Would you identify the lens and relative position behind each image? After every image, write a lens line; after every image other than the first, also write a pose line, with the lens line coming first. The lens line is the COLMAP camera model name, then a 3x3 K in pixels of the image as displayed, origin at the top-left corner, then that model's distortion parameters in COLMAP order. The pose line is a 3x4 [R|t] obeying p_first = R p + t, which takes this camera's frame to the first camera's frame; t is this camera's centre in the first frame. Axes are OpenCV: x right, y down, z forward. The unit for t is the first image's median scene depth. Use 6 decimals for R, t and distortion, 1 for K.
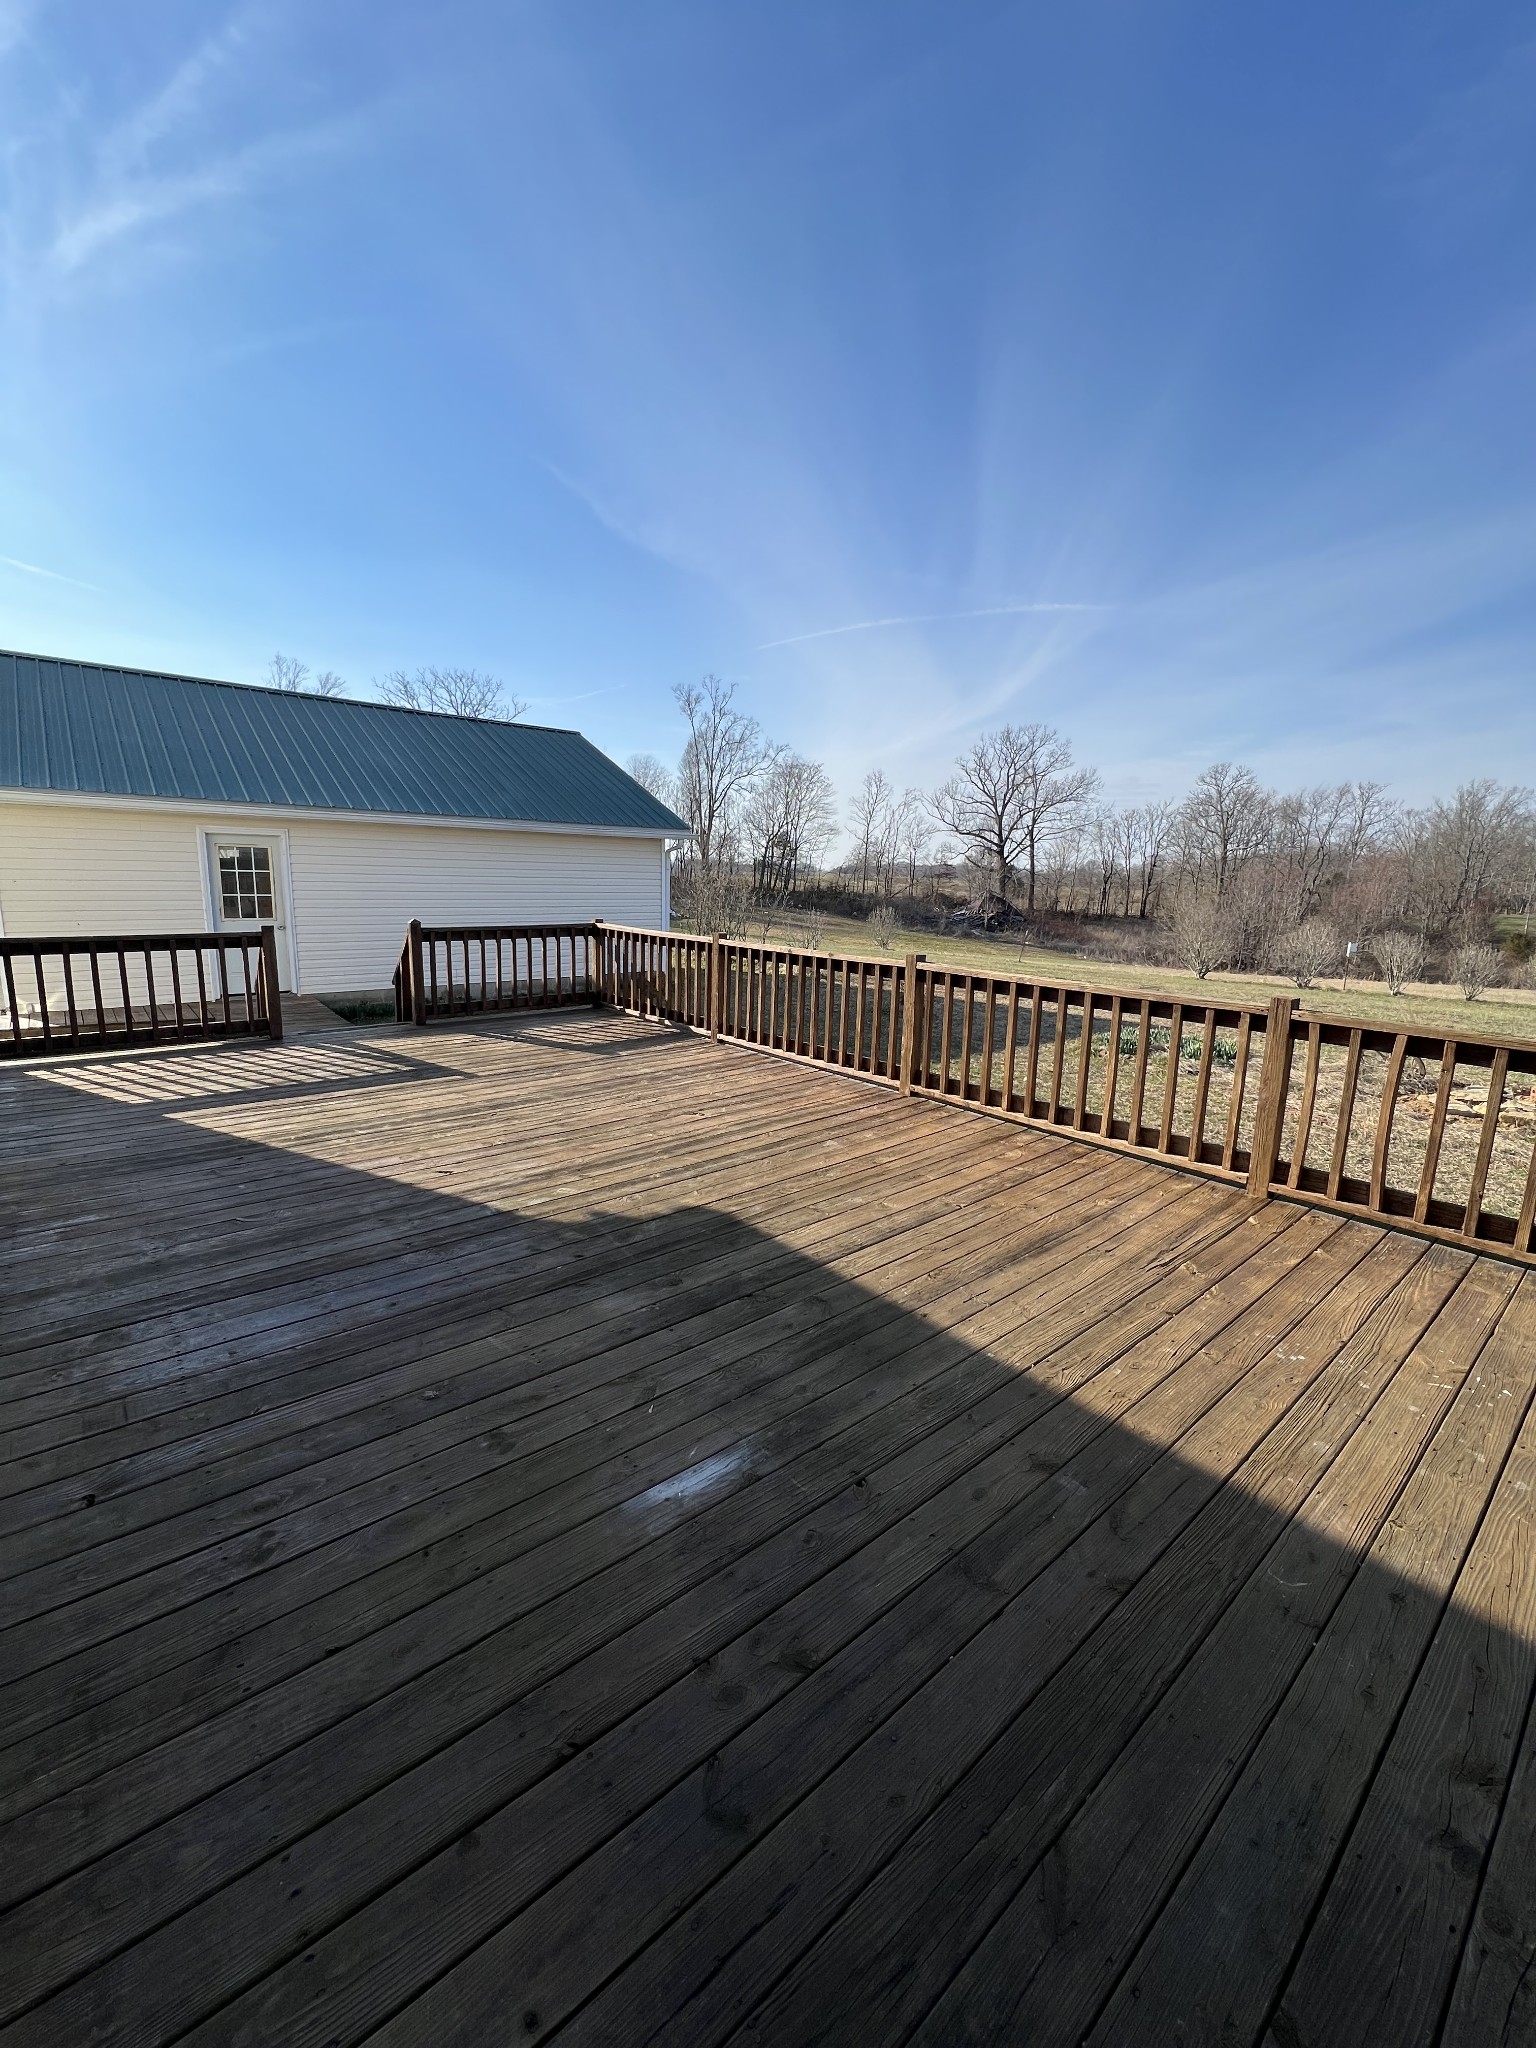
lens RADIAL K [[819.8, 0, 772.4], [0, 819.8, 1020.1], [0, 0, 1]] dist [0.000900, -0.000096]
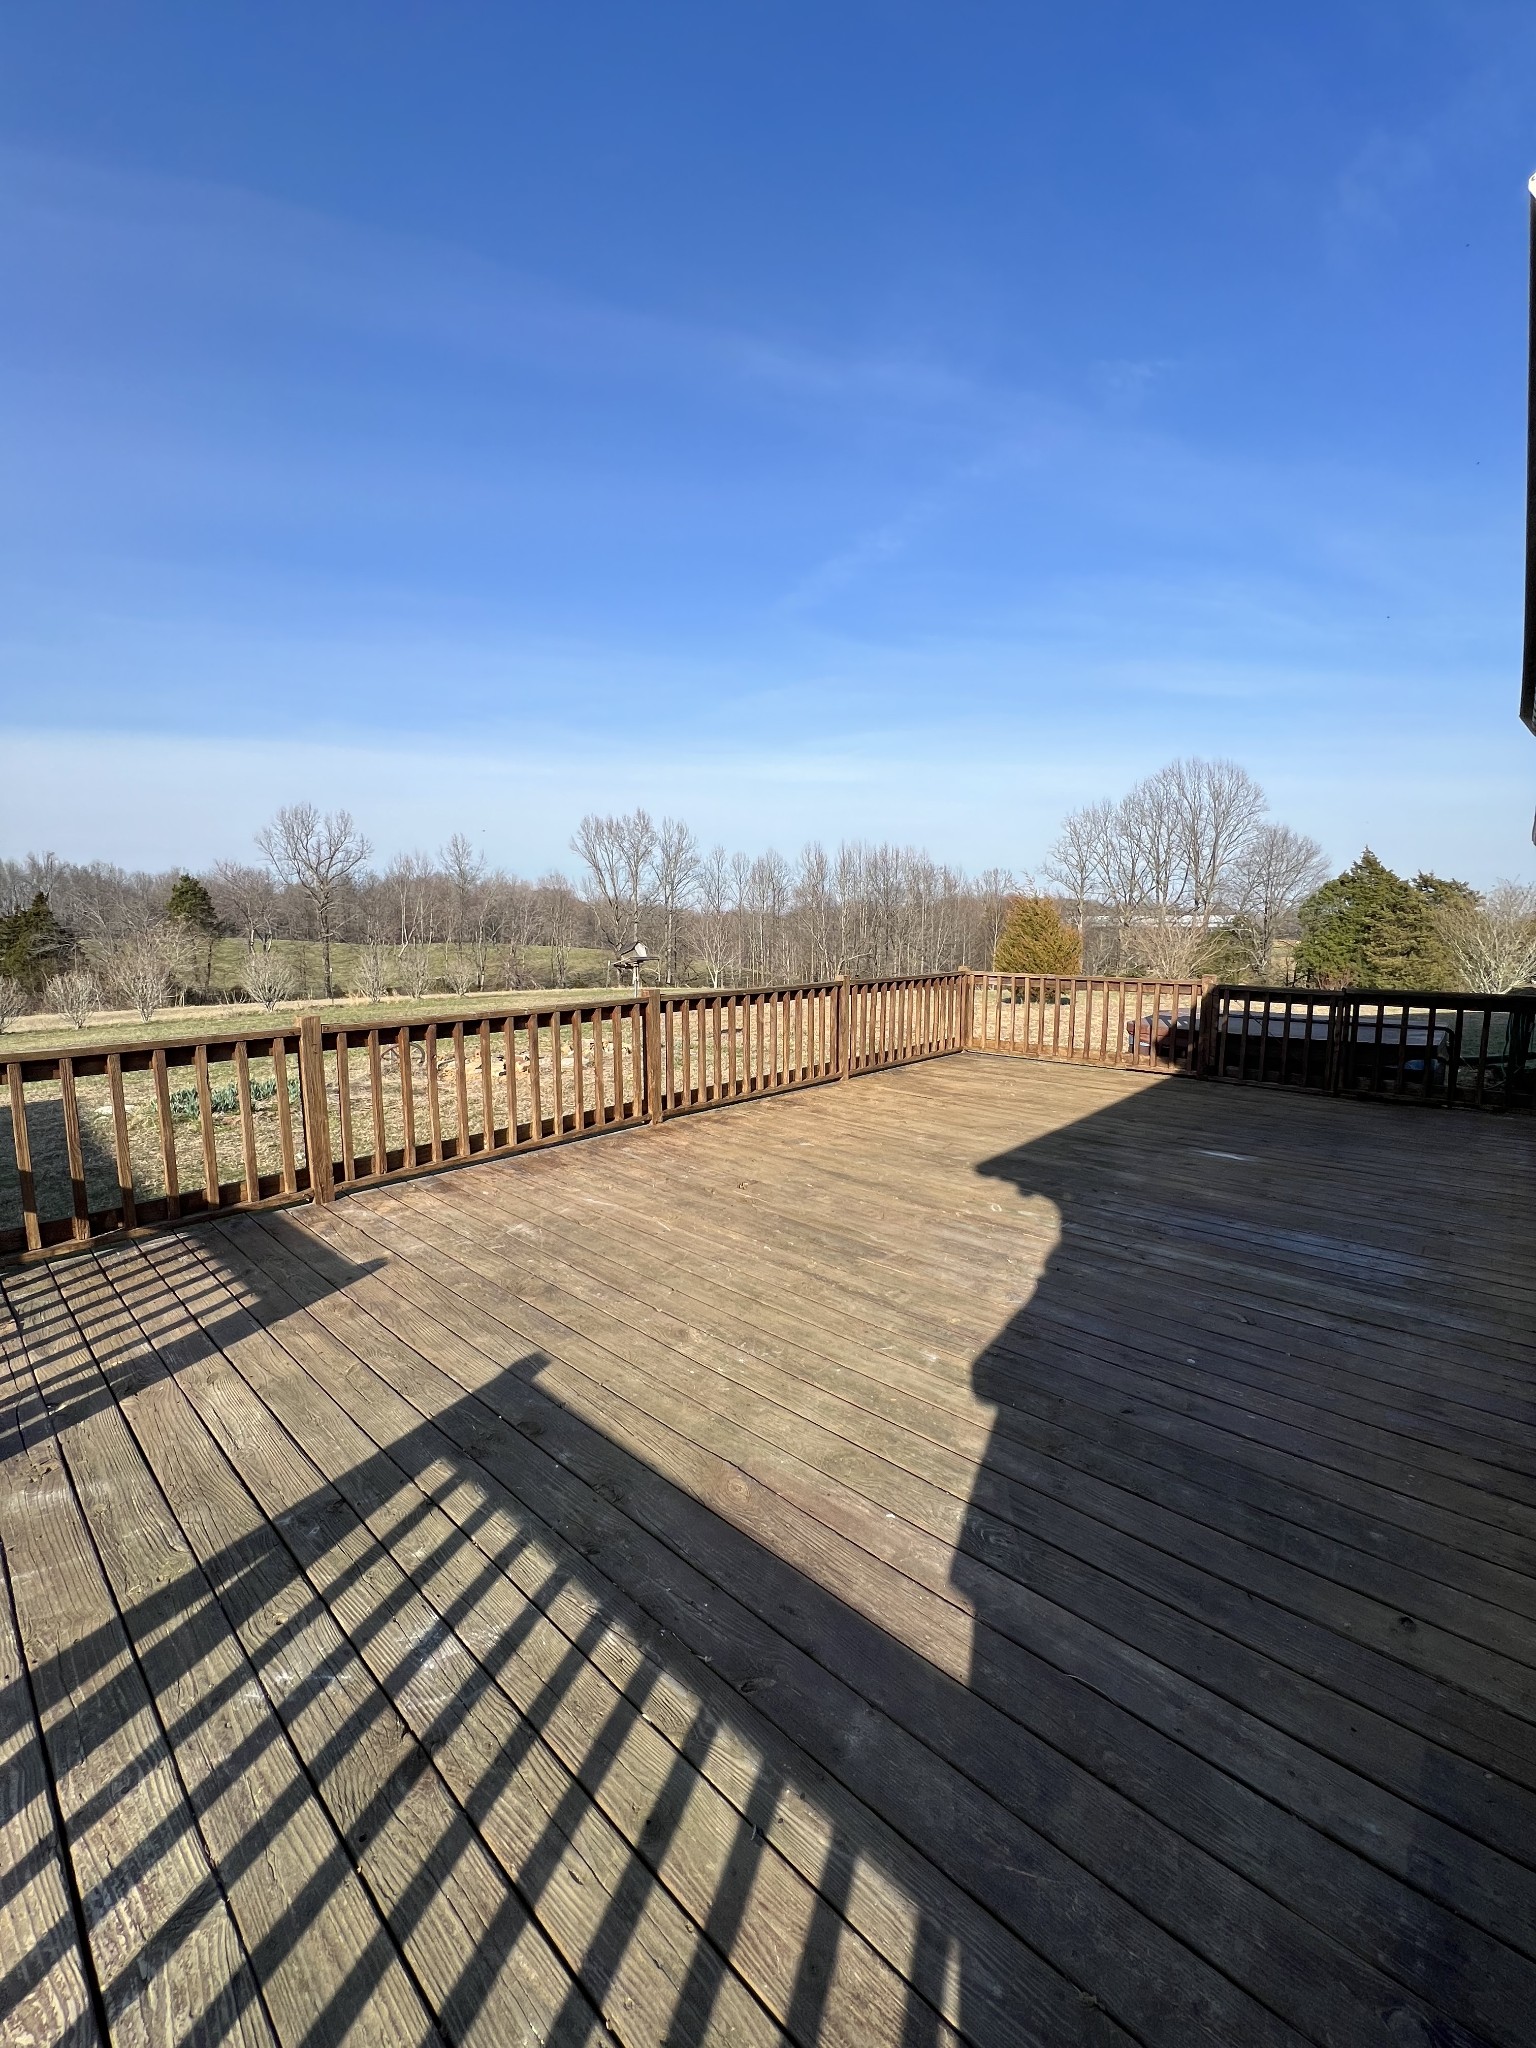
lens RADIAL K [[819.8, 0, 772.4], [0, 819.8, 1020.1], [0, 0, 1]] dist [0.000900, -0.000096]
pose [[-0.125256, -0.156195, 0.979752, -0.683886], [0.166434, 0.970227, 0.175954, -0.151969], [-0.978065, 0.185104, -0.095531, 0.741912]]
